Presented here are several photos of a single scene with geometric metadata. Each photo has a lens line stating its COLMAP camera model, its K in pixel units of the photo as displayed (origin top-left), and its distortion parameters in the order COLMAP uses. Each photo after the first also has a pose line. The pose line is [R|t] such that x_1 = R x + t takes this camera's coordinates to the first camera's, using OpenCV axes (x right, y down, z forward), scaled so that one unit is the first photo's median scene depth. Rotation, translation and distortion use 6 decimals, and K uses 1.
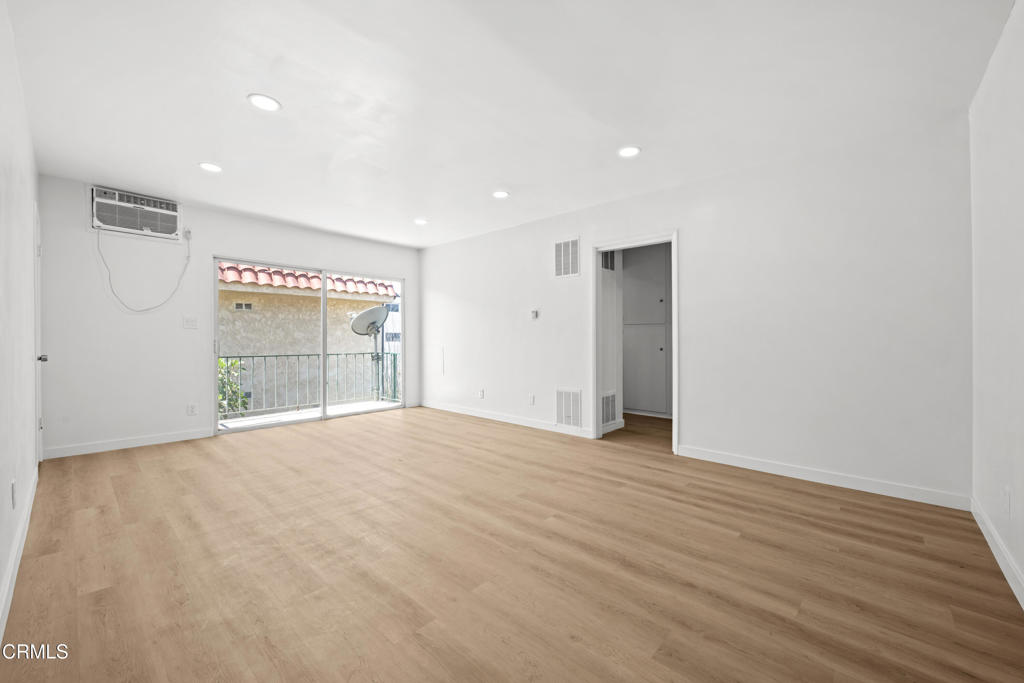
lens RADIAL K [[404.0, 0, 516.6], [0, 404.0, 337.7], [0, 0, 1]] dist [-0.000727, -0.000652]
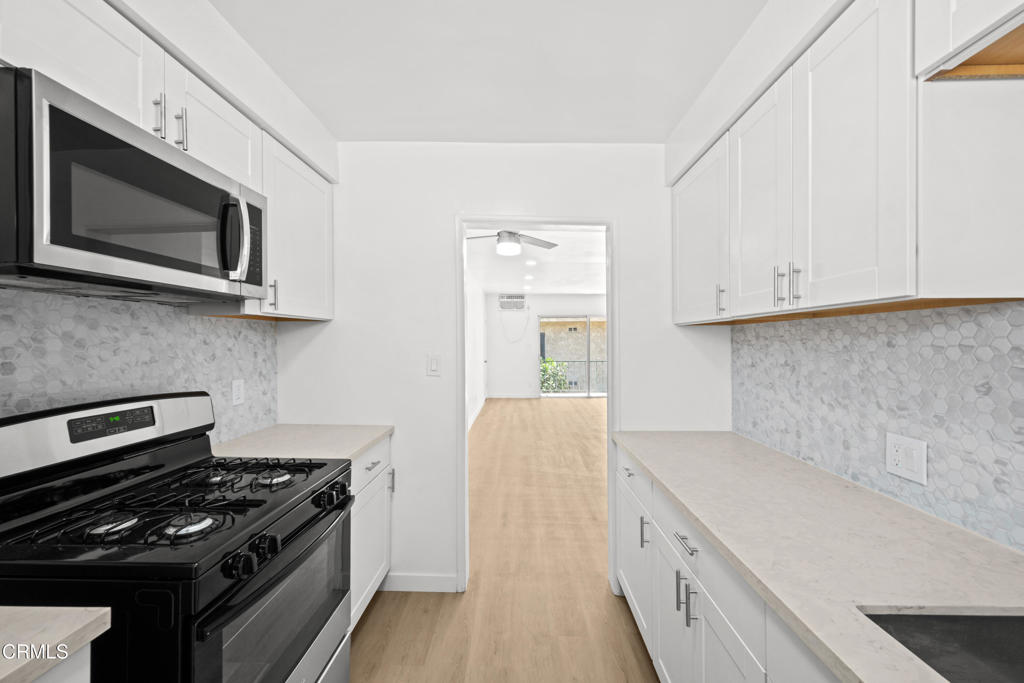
lens RADIAL K [[404.0, 0, 503.0], [0, 404.0, 341.2], [0, 0, 1]] dist [-0.000727, -0.000652]
pose [[0.636650, 0.000354, -0.771153, 0.795986], [0.005305, 0.999974, 0.004838, -0.074345], [0.771135, -0.007171, 0.636631, -0.524512]]
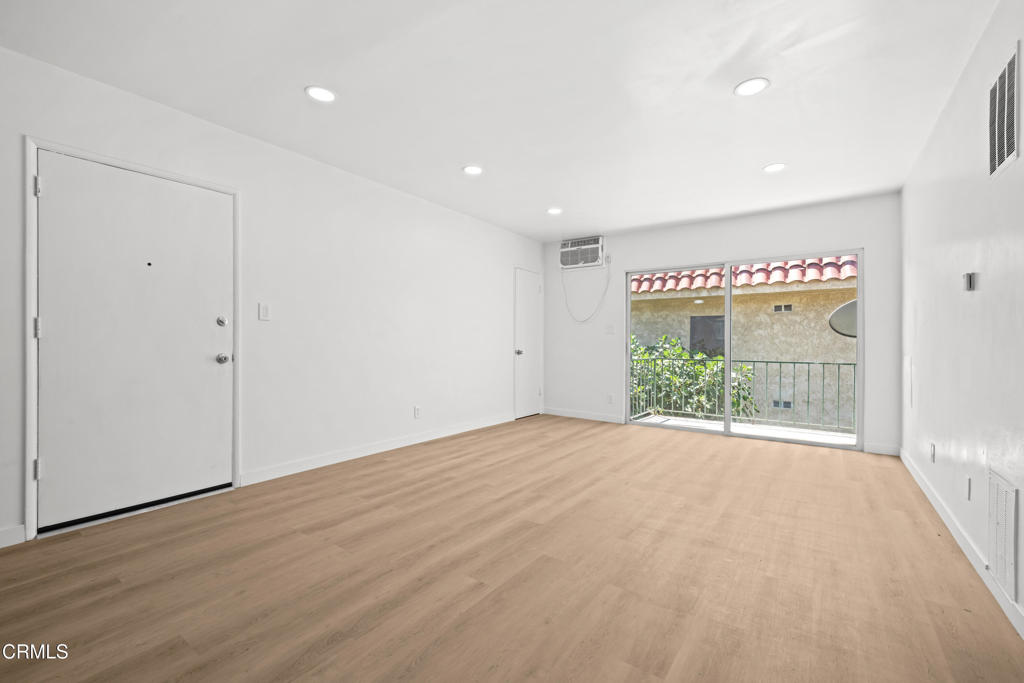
lens RADIAL K [[433.4, 0, 513.4], [0, 433.4, 346.3], [0, 0, 1]] dist [0.003208, -0.001274]
pose [[0.106967, 0.009245, -0.994220, 0.469425], [-0.002845, 0.999956, 0.008993, 0.005084], [0.994259, 0.001866, 0.106988, 0.526235]]
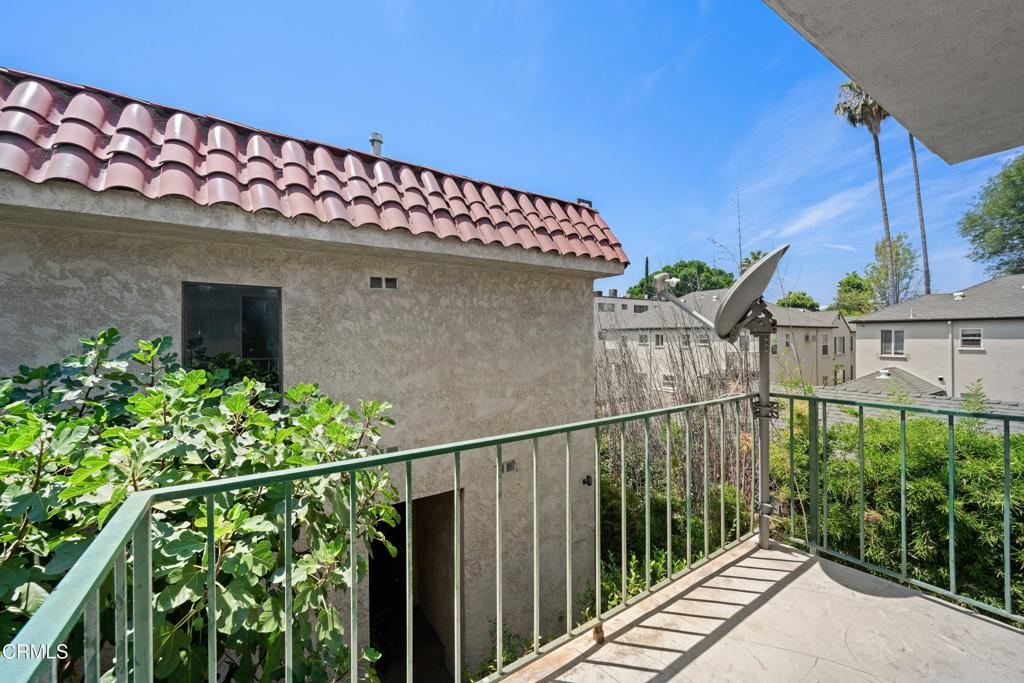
lens RADIAL K [[404.0, 0, 512.9], [0, 404.0, 340.3], [0, 0, 1]] dist [-0.000727, -0.000652]
pose [[0.967133, -0.004218, -0.254235, -0.725275], [0.007515, 0.999900, 0.011998, -0.016910], [0.254159, -0.013514, 0.967068, 1.020355]]
